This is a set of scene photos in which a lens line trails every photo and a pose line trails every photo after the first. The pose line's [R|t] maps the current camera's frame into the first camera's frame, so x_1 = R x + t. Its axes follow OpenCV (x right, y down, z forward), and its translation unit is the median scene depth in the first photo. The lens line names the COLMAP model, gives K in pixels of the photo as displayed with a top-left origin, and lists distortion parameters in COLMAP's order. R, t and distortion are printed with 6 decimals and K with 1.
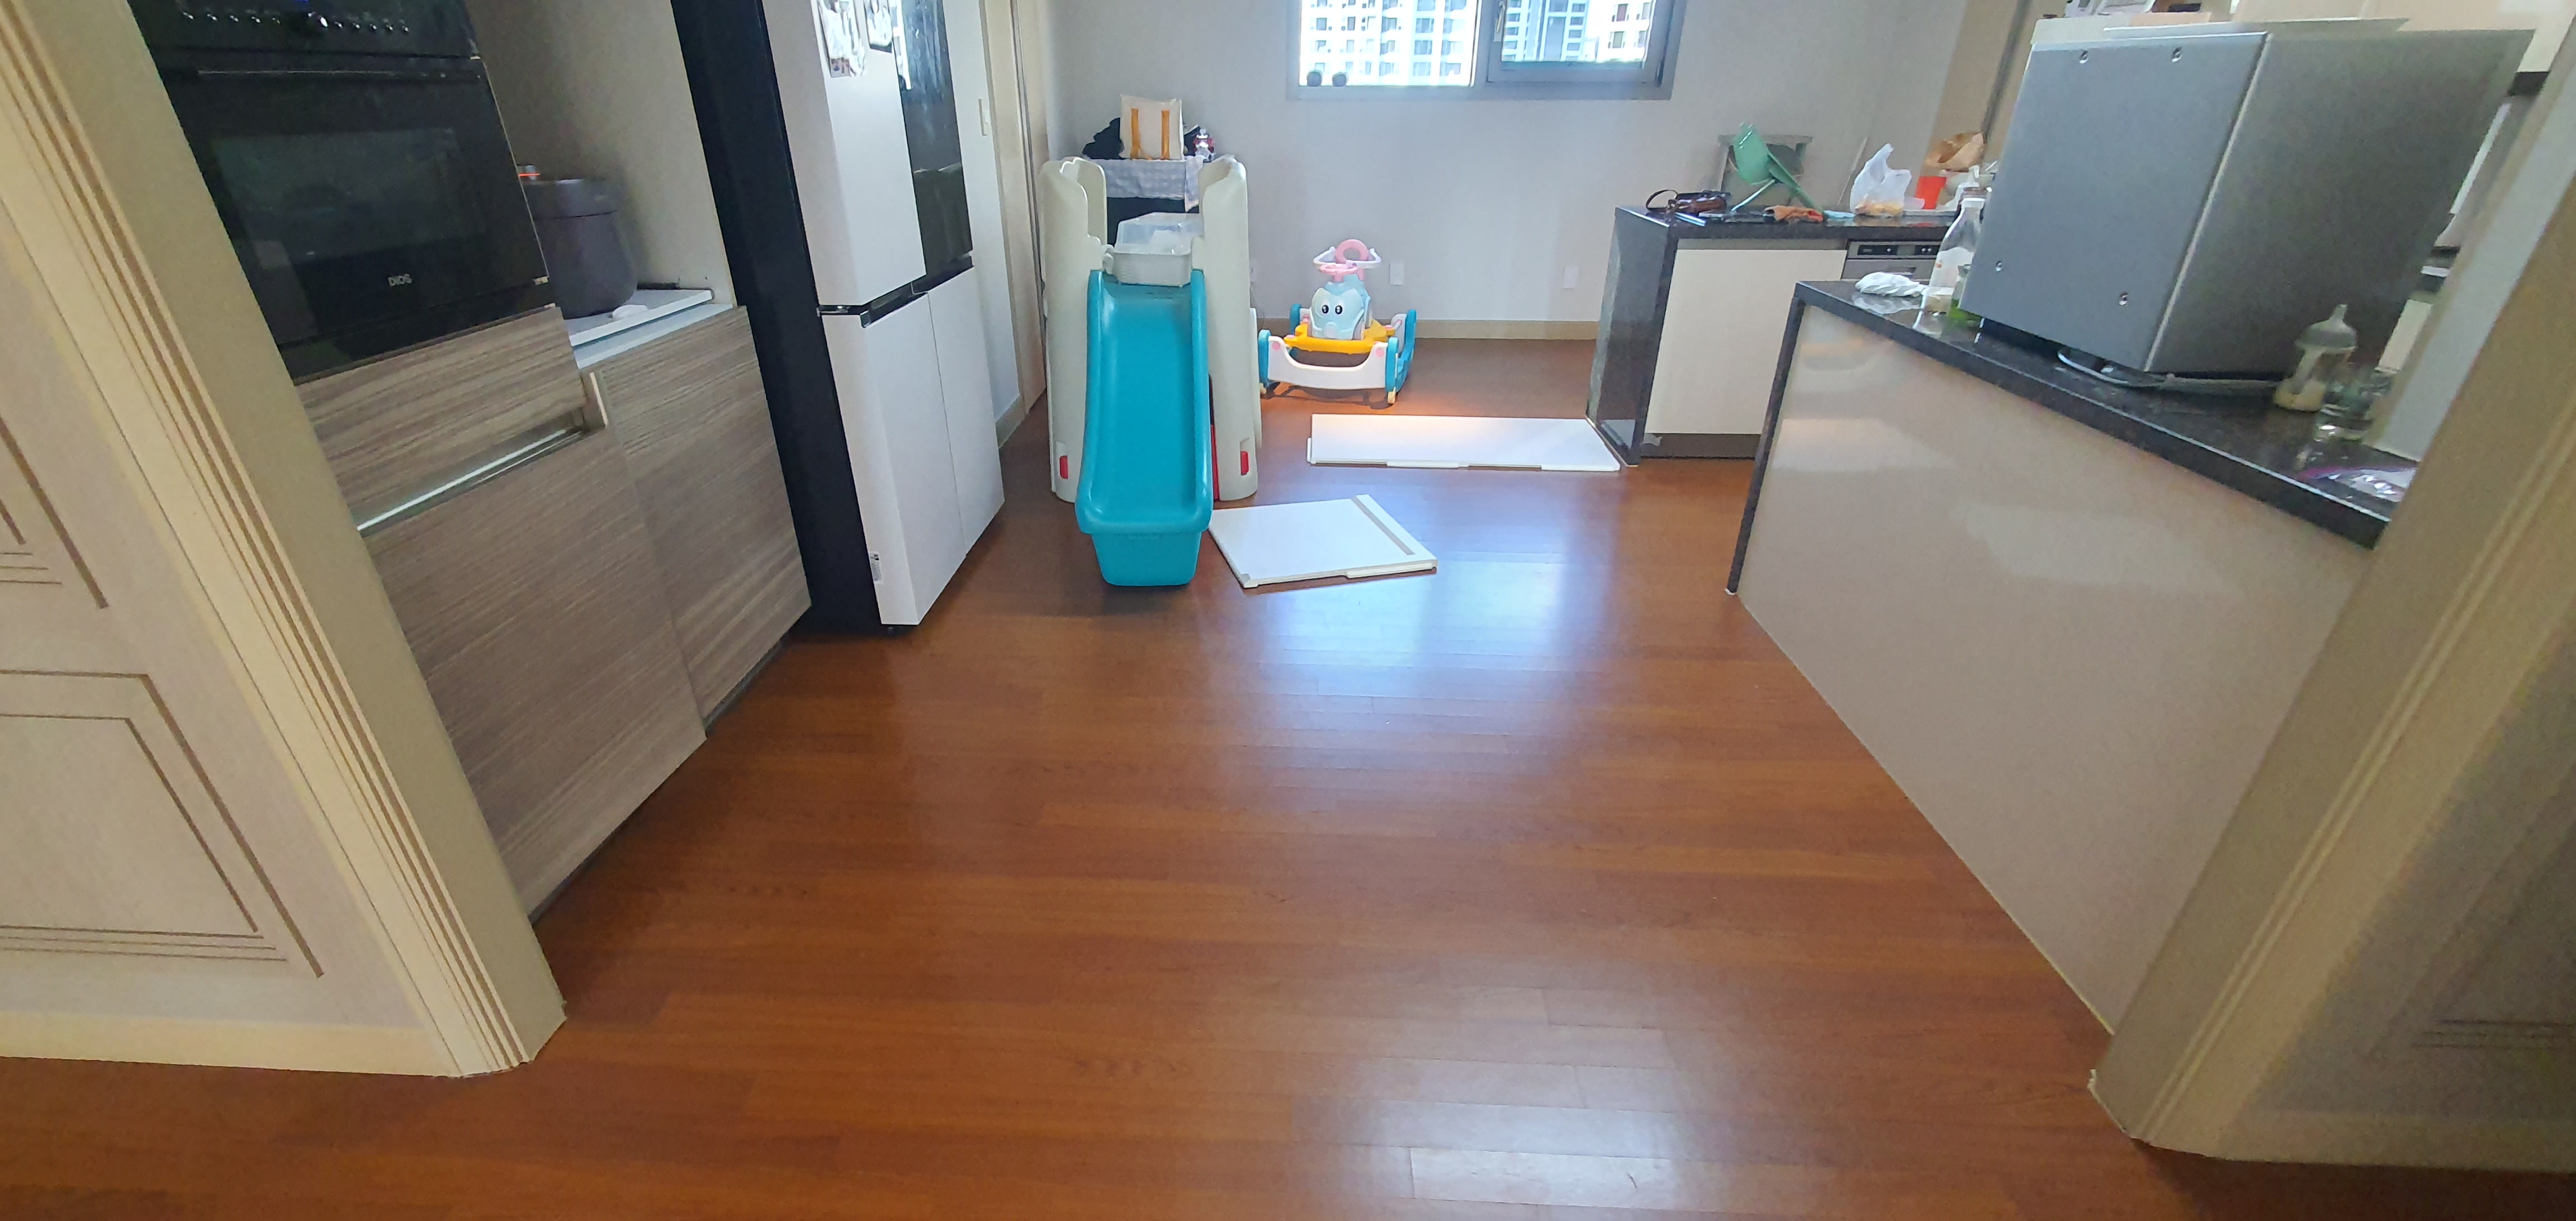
lens RADIAL K [[1017.4, 0, 1280.7], [0, 1017.4, 611.2], [0, 0, 1]] dist [-0.008529, -0.000352]
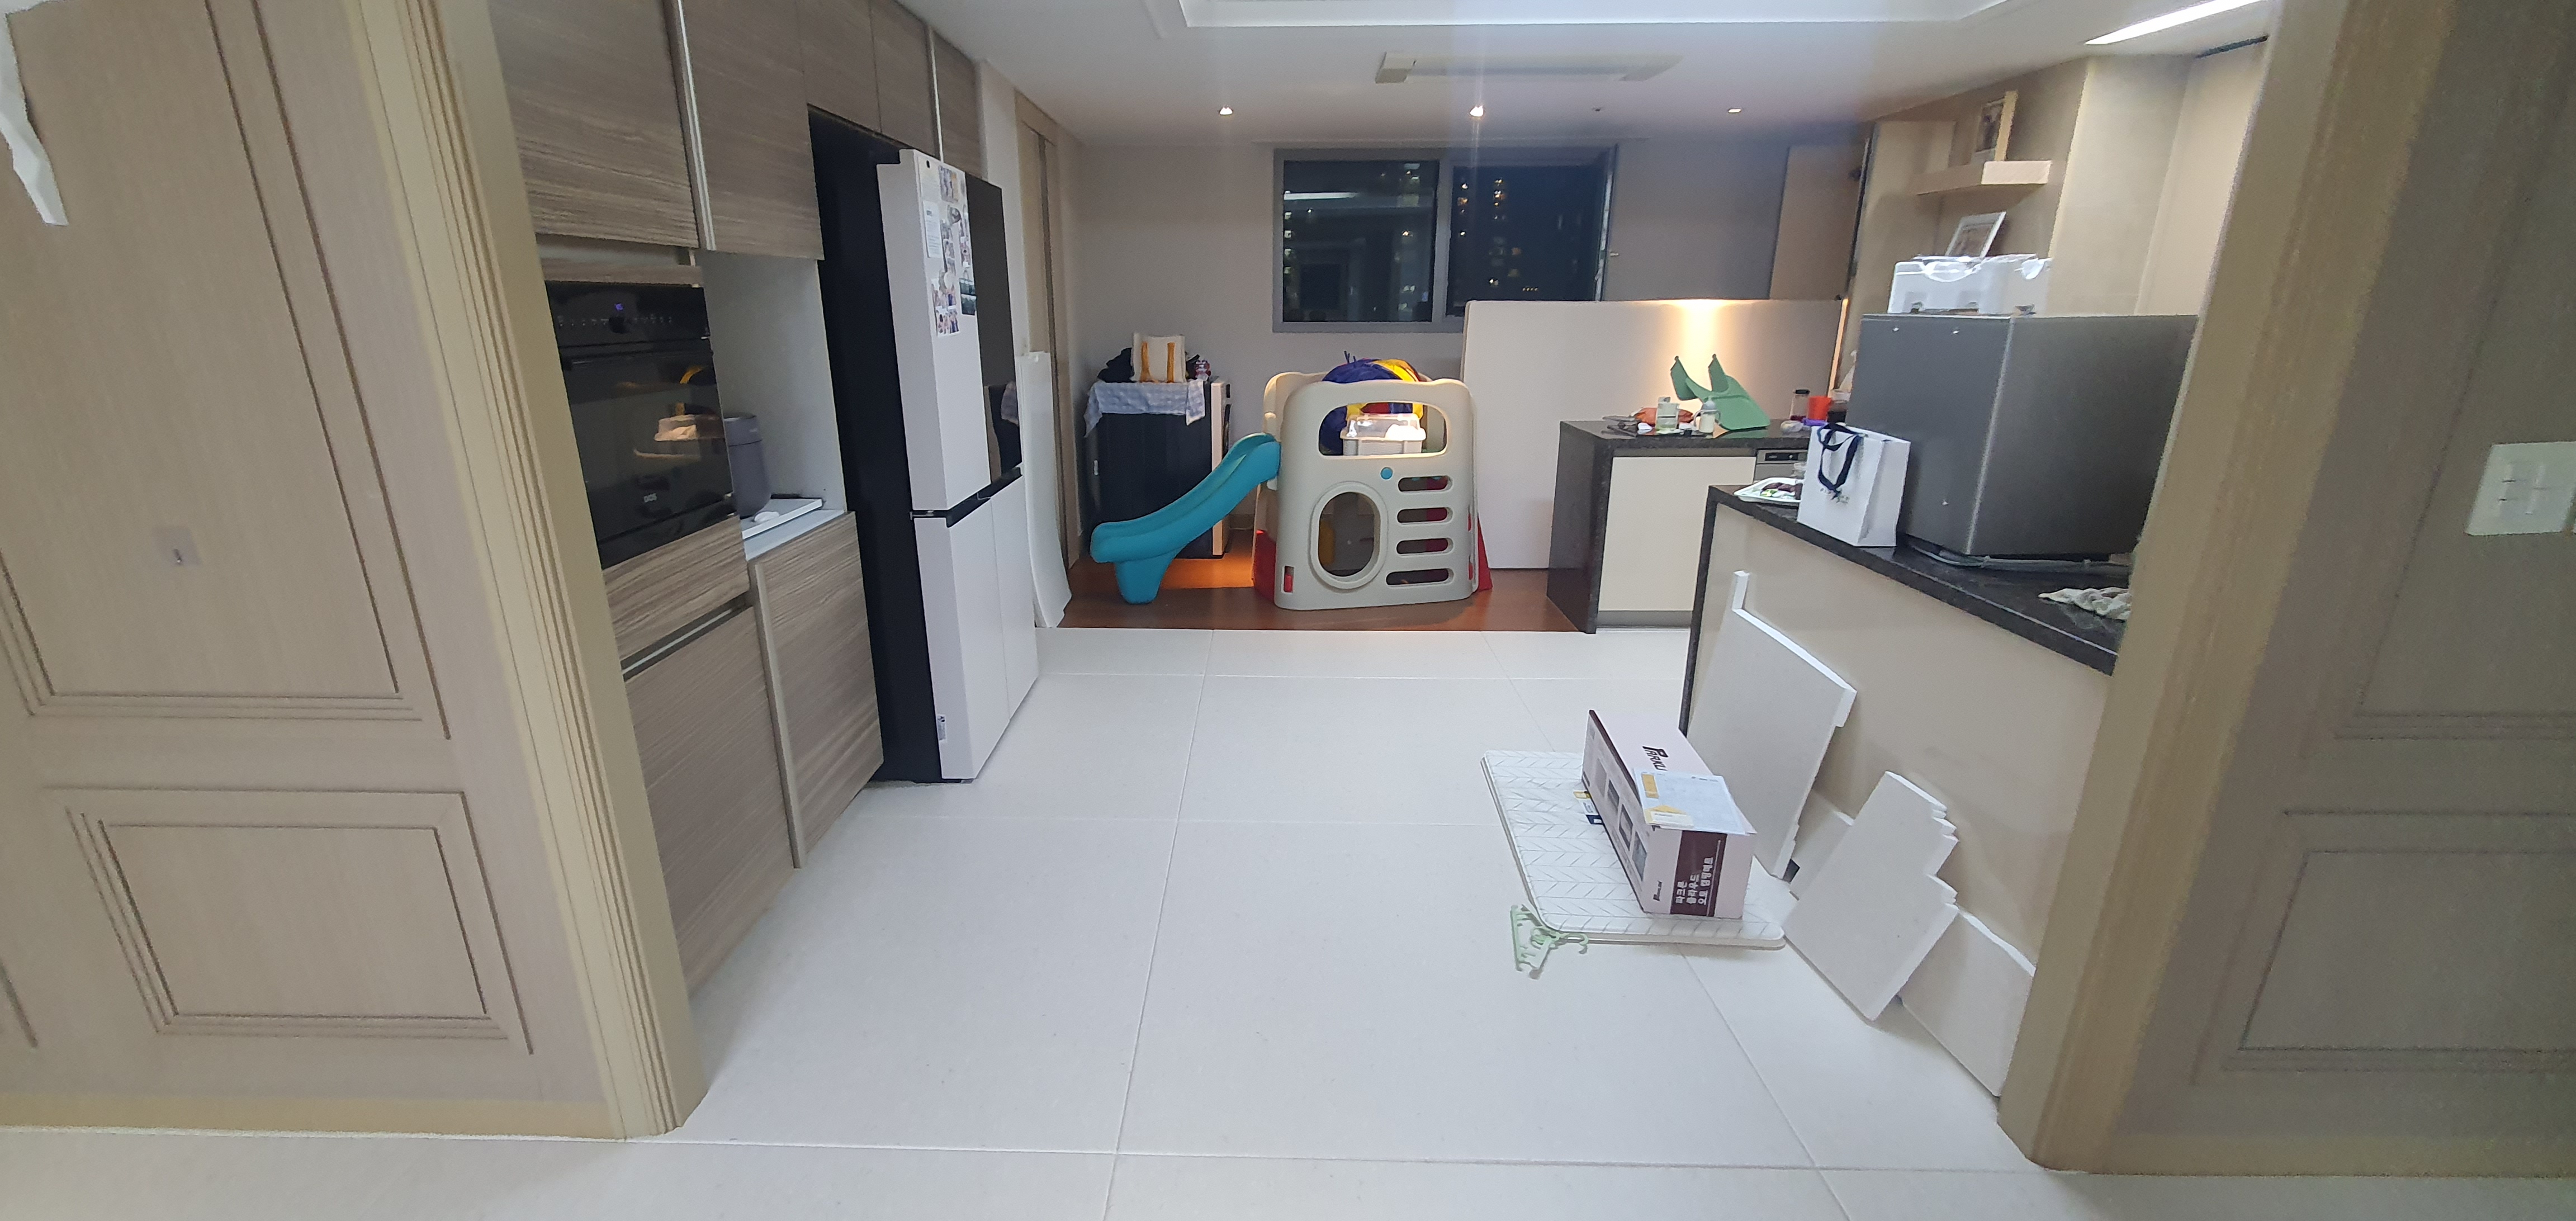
lens RADIAL K [[1017.4, 0, 1275.6], [0, 1017.4, 616.7], [0, 0, 1]] dist [-0.008529, -0.000352]
pose [[0.999639, -0.009369, 0.025193, -0.052613], [0.013663, 0.984277, -0.176105, 0.045163], [-0.023147, 0.176386, 0.984049, -0.189441]]
